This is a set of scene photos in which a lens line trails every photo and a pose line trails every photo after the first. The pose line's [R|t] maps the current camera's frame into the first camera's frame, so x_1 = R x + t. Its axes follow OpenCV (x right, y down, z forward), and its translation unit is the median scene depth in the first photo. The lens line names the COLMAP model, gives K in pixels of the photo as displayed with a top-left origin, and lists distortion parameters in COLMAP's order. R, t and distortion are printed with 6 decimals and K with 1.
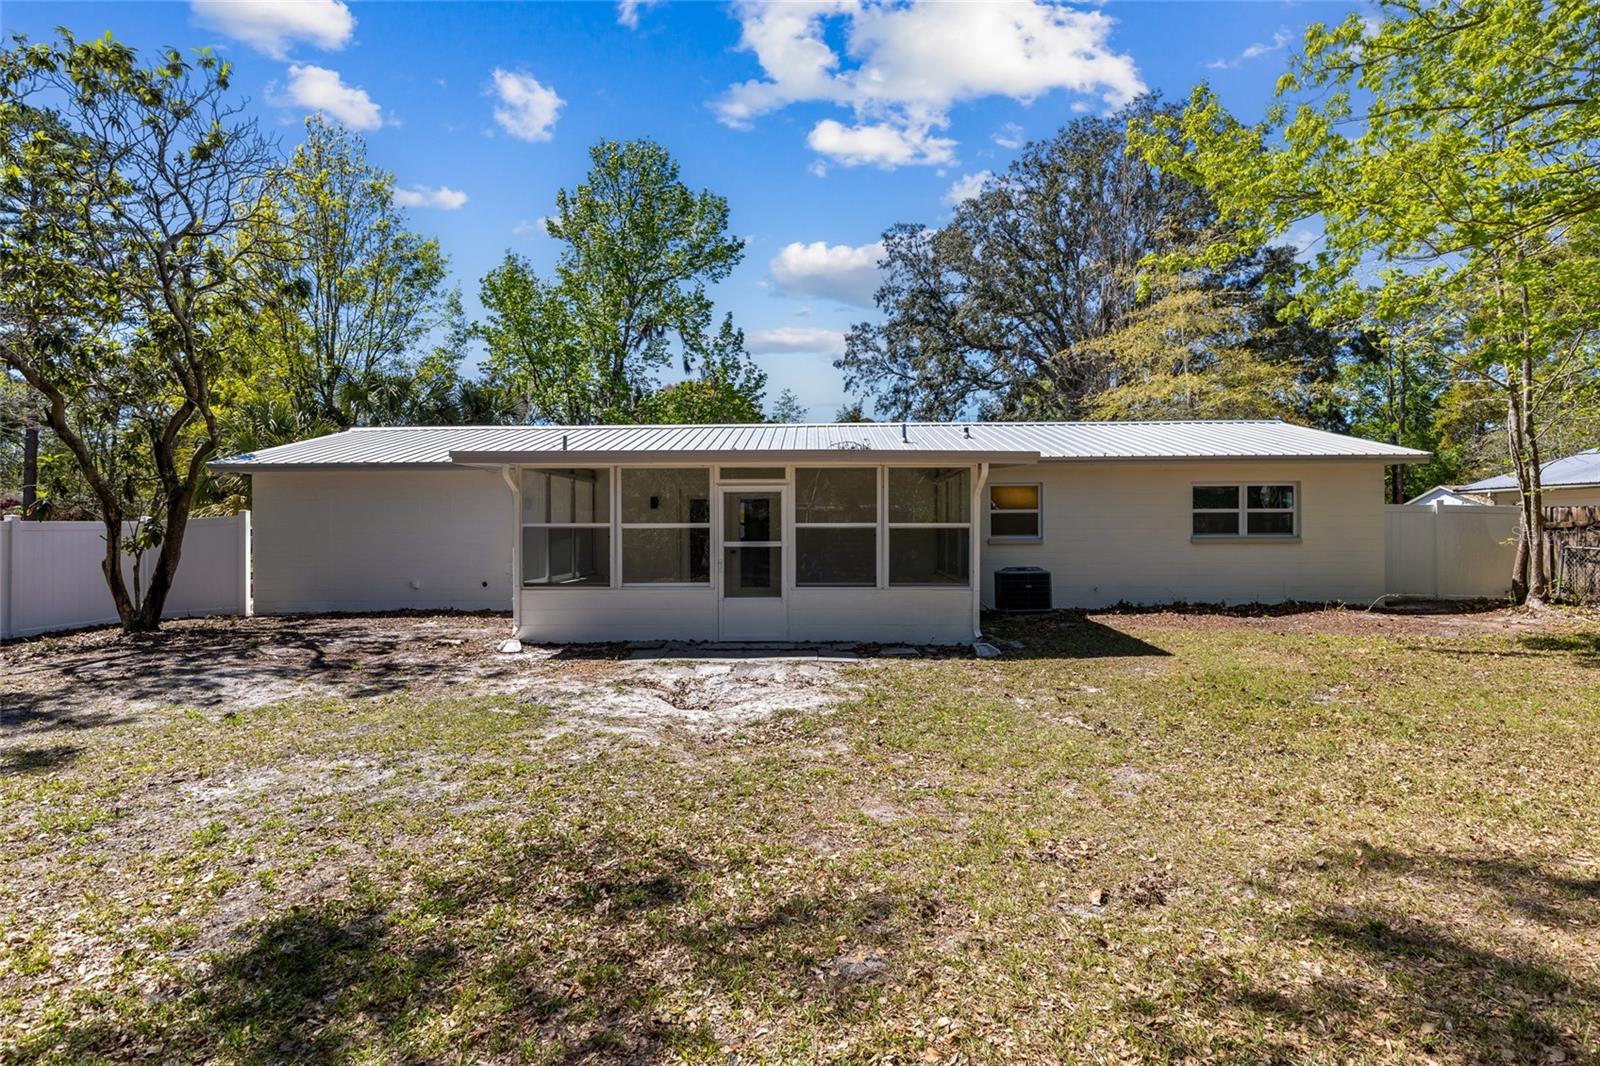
lens RADIAL K [[809.1, 0, 794.7], [0, 809.1, 528.8], [0, 0, 1]] dist [0.010538, -0.000313]
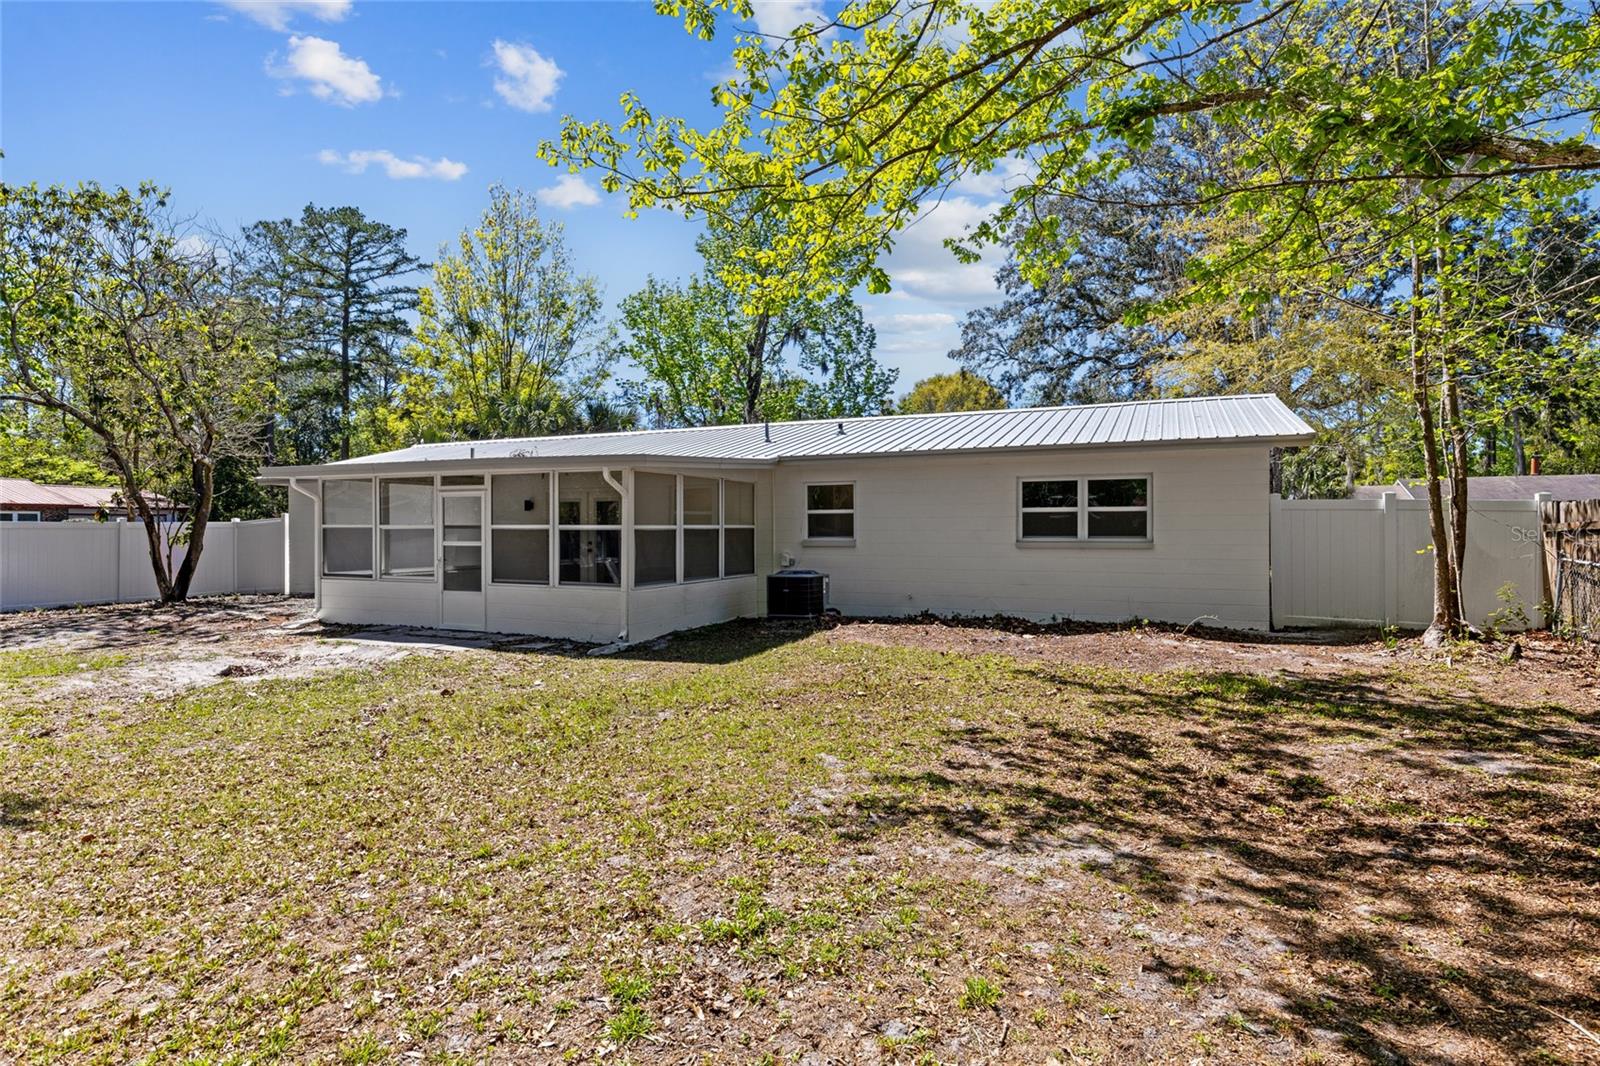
lens RADIAL K [[809.1, 0, 793.7], [0, 809.1, 533.0], [0, 0, 1]] dist [0.010538, -0.000313]
pose [[0.922353, 0.005235, -0.386313, 0.601026], [-0.000644, 0.999928, 0.012014, -0.007657], [0.386348, -0.010833, 0.922290, 0.108317]]
